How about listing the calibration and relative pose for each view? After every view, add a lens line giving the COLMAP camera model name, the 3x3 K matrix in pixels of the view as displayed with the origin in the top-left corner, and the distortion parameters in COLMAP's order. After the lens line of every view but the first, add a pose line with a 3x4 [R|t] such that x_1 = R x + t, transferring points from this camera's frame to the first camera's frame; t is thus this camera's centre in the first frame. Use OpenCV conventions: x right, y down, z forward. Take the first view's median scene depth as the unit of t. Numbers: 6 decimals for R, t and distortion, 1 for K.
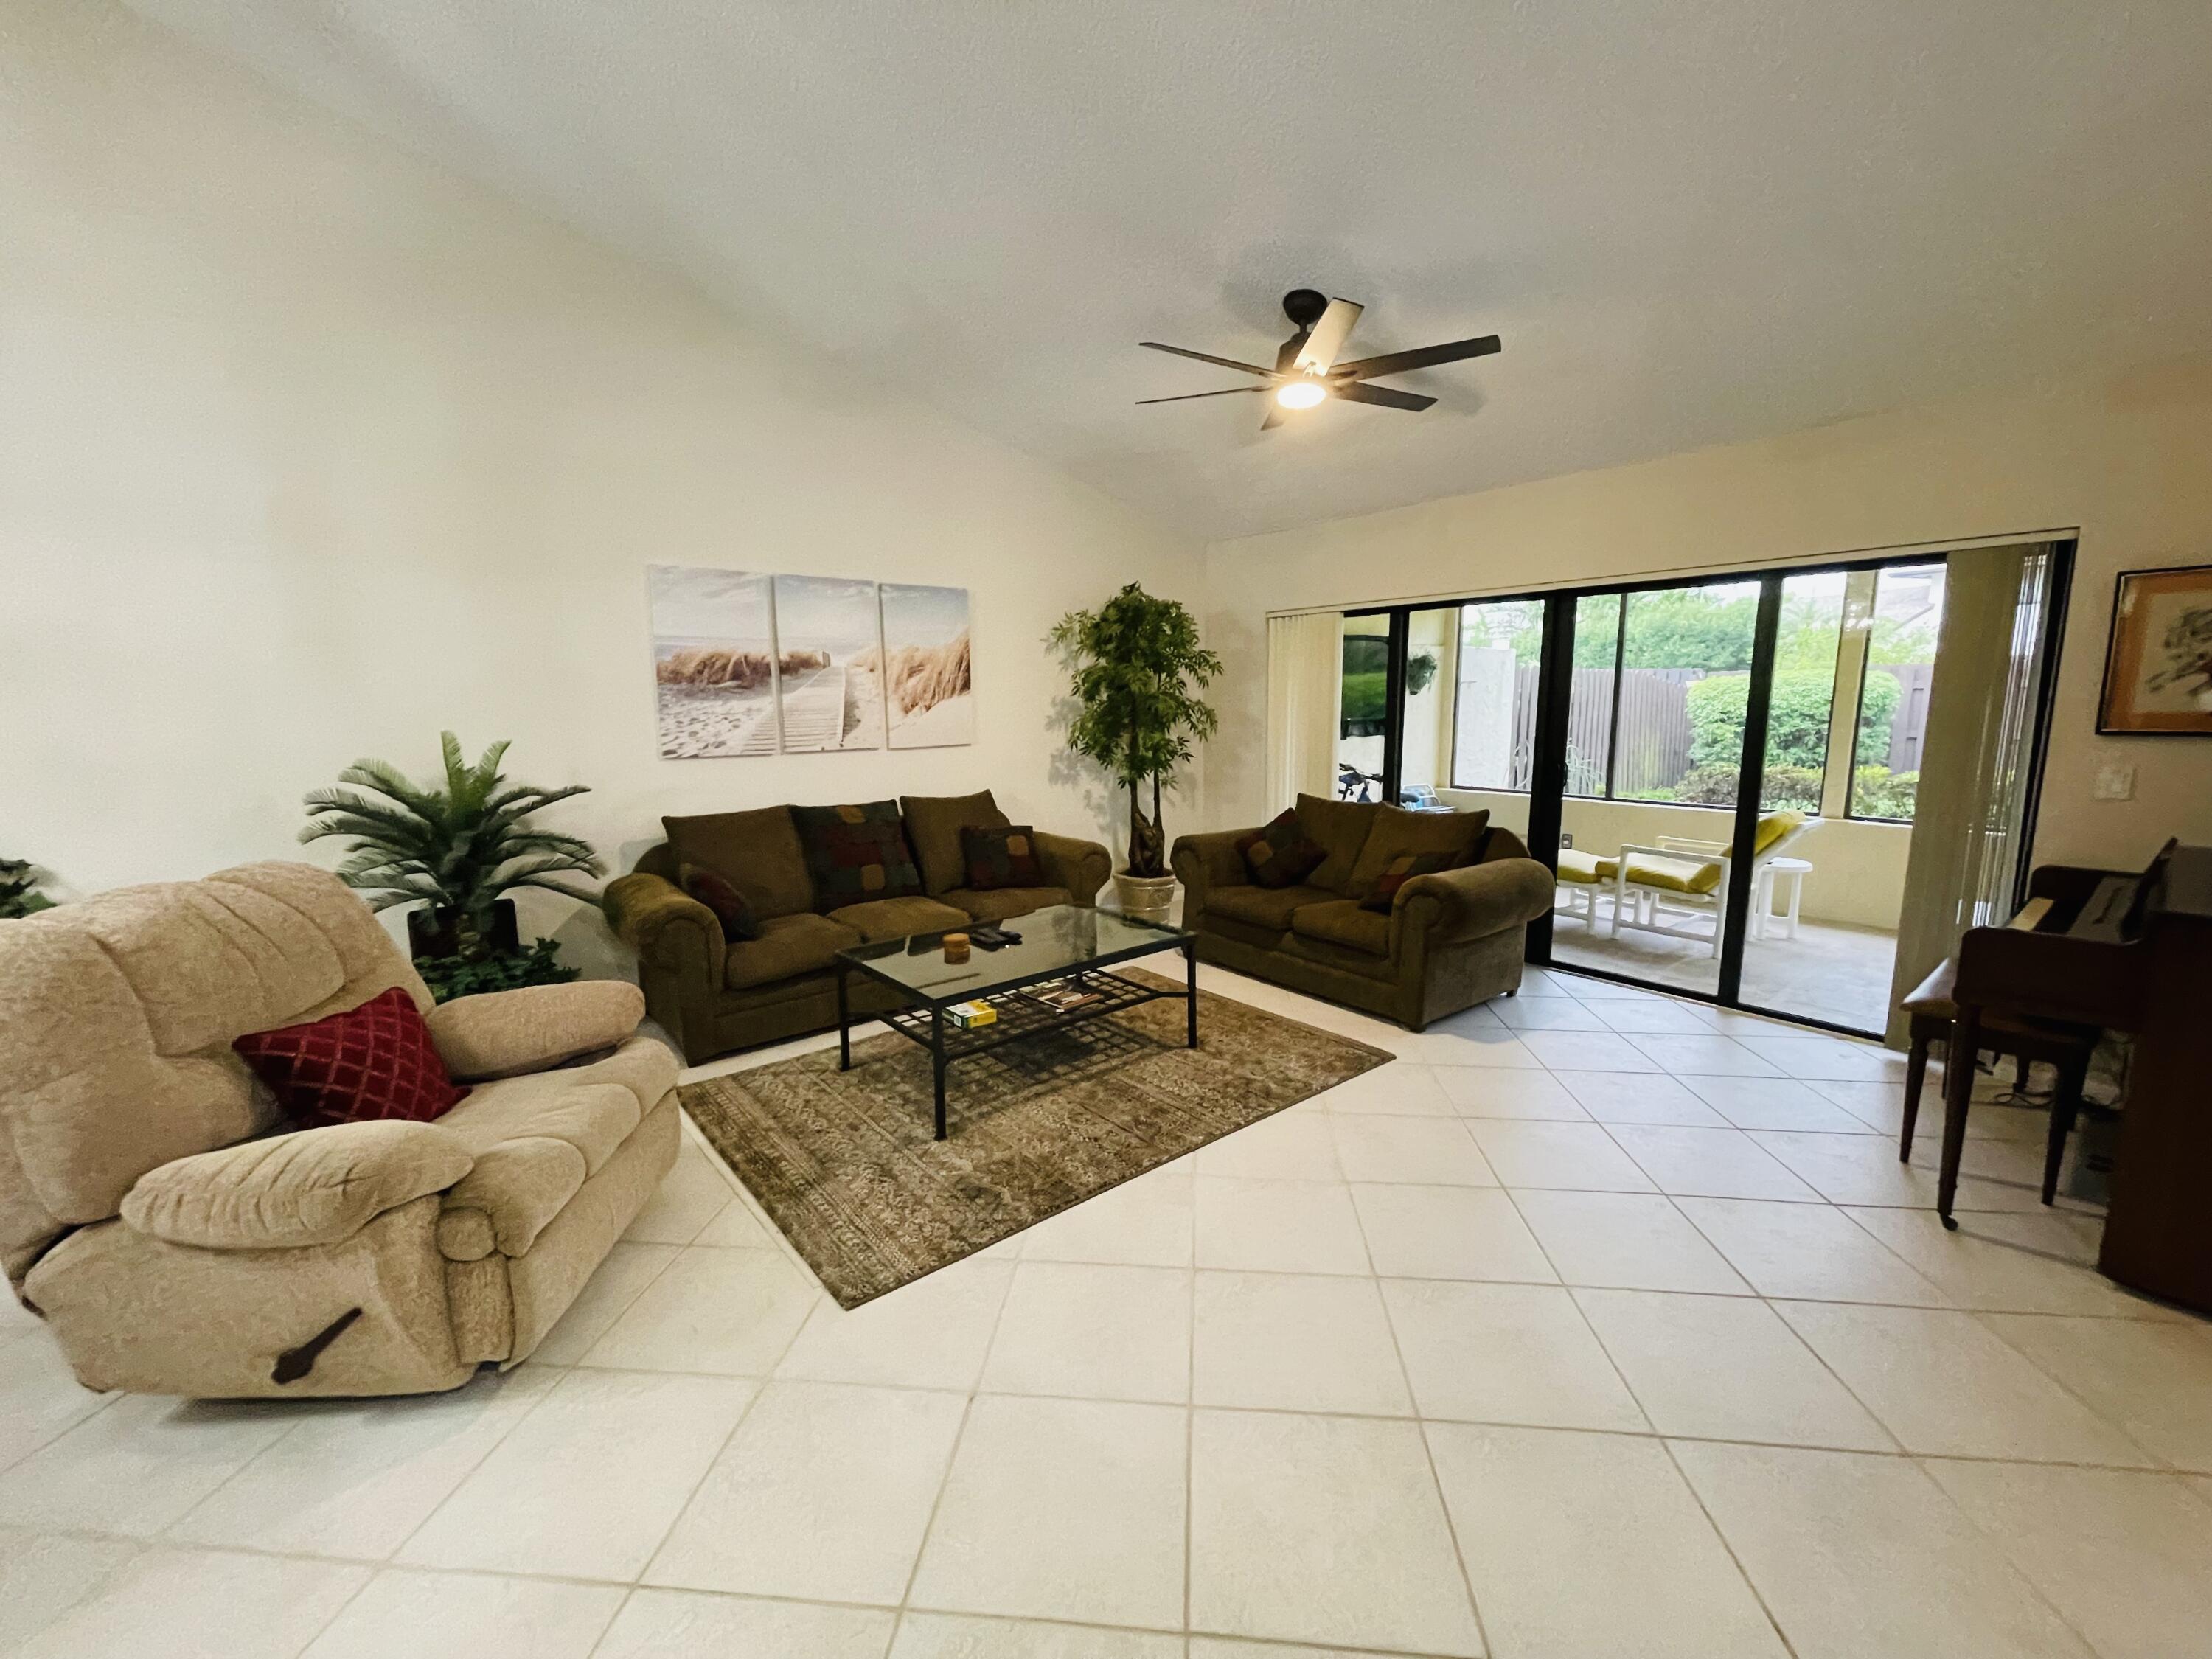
lens RADIAL K [[894.2, 0, 1125.9], [0, 894.2, 834.8], [0, 0, 1]] dist [-0.003774, 0.001693]
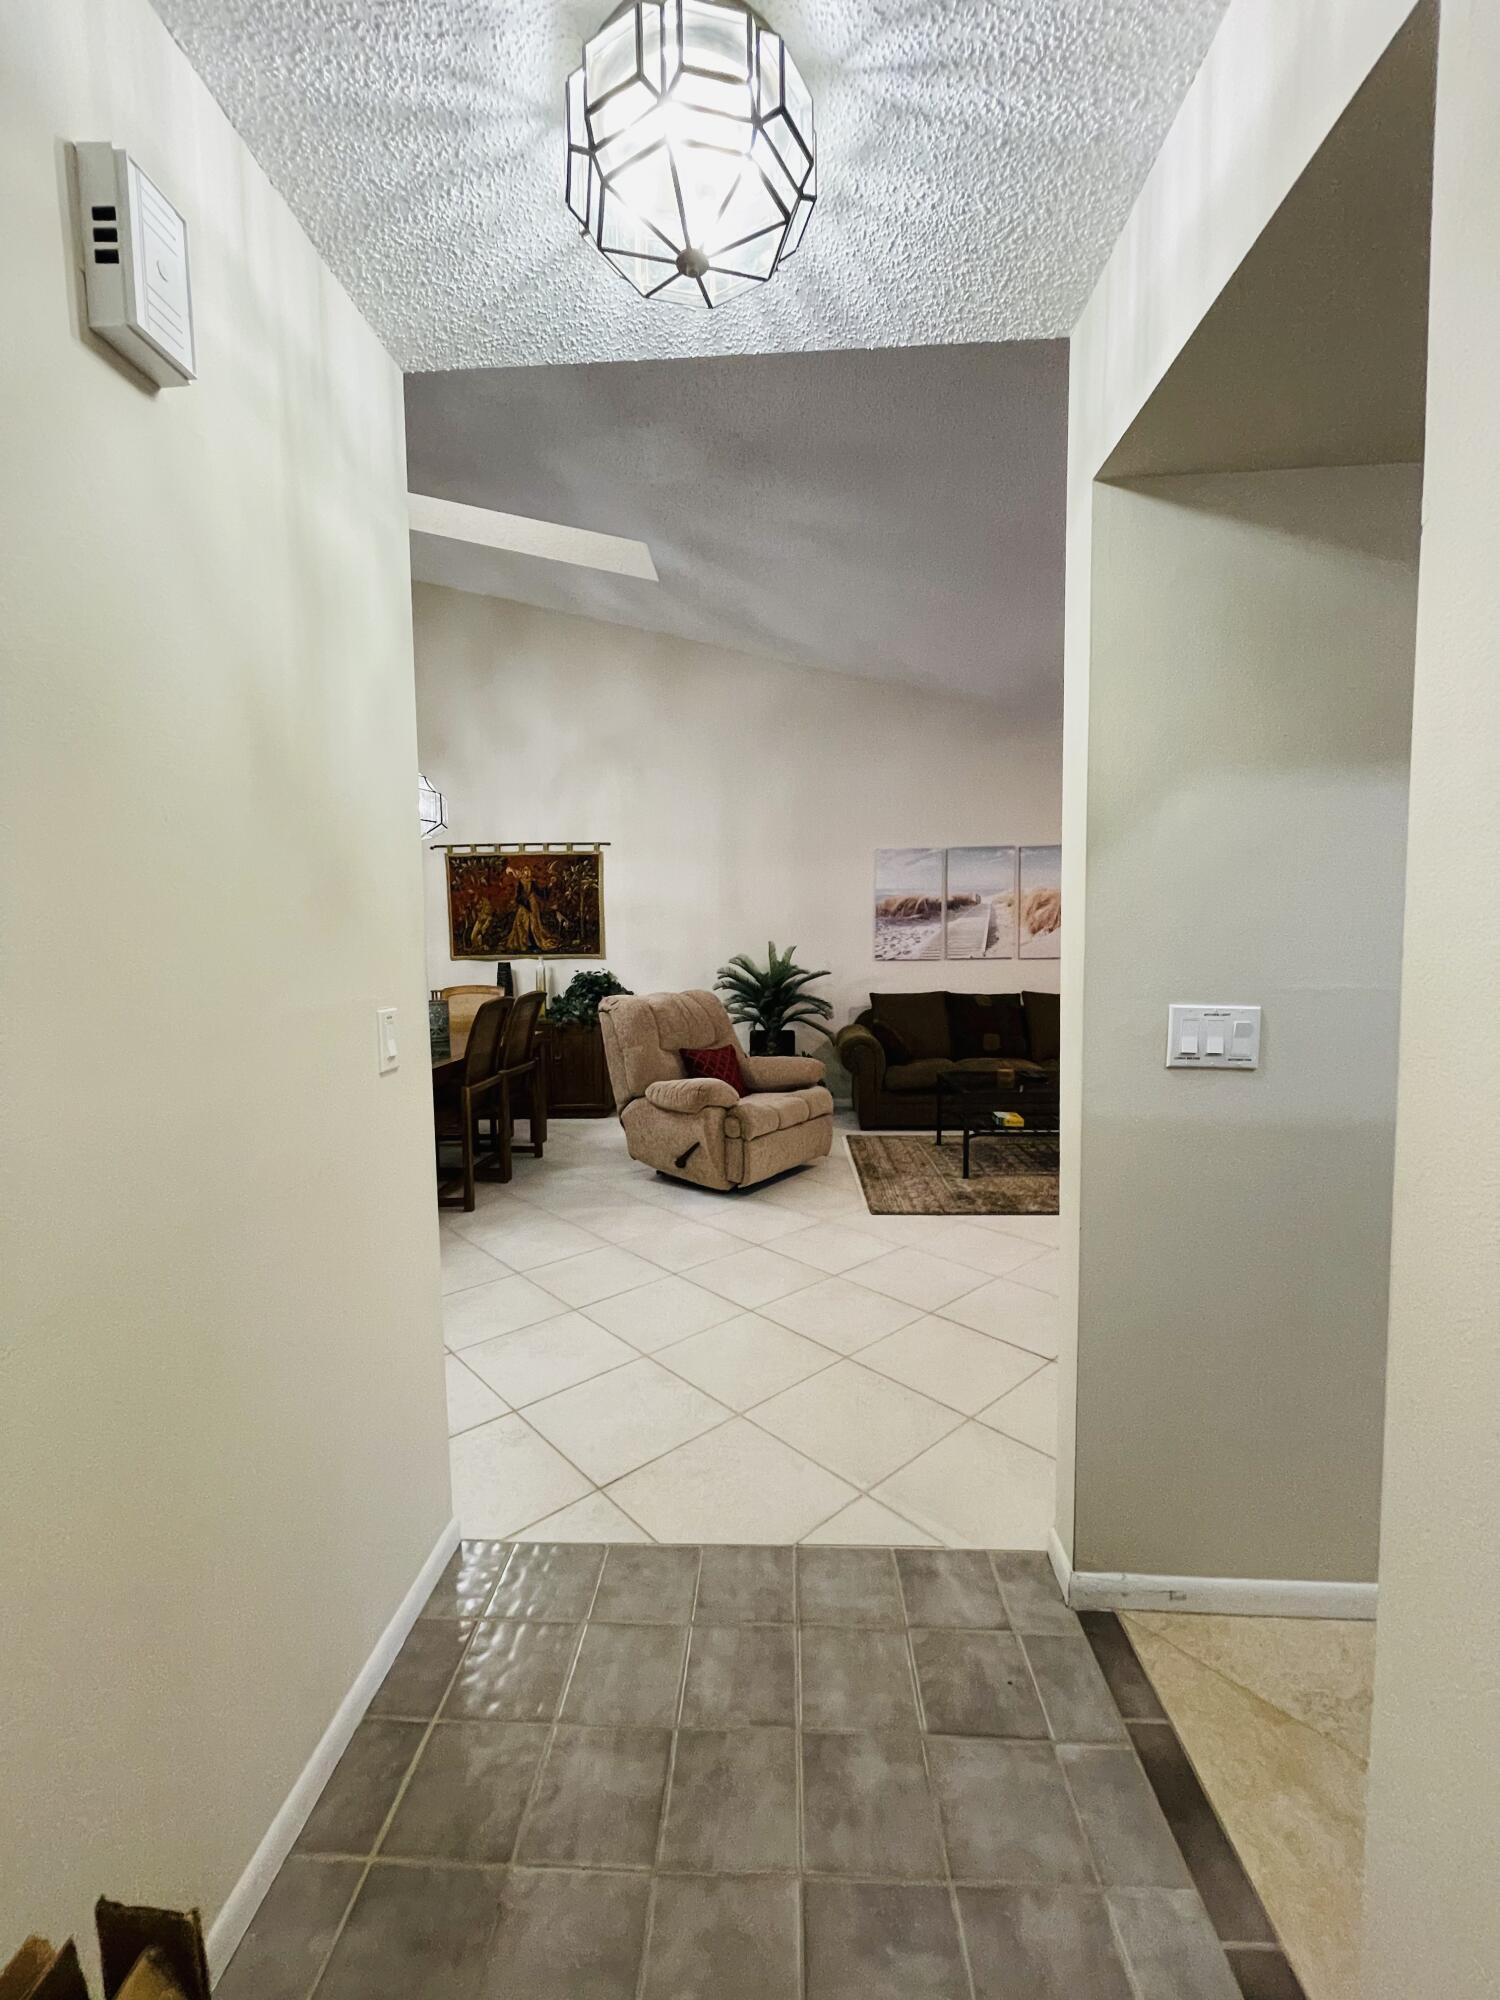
lens RADIAL K [[808.5, 0, 737.1], [0, 808.5, 997.6], [0, 0, 1]] dist [-0.003774, 0.001693]
pose [[0.723135, 0.041198, -0.689477, 0.423951], [-0.095648, 0.994575, -0.040889, 0.087906], [0.684053, 0.095516, 0.723152, -0.347317]]
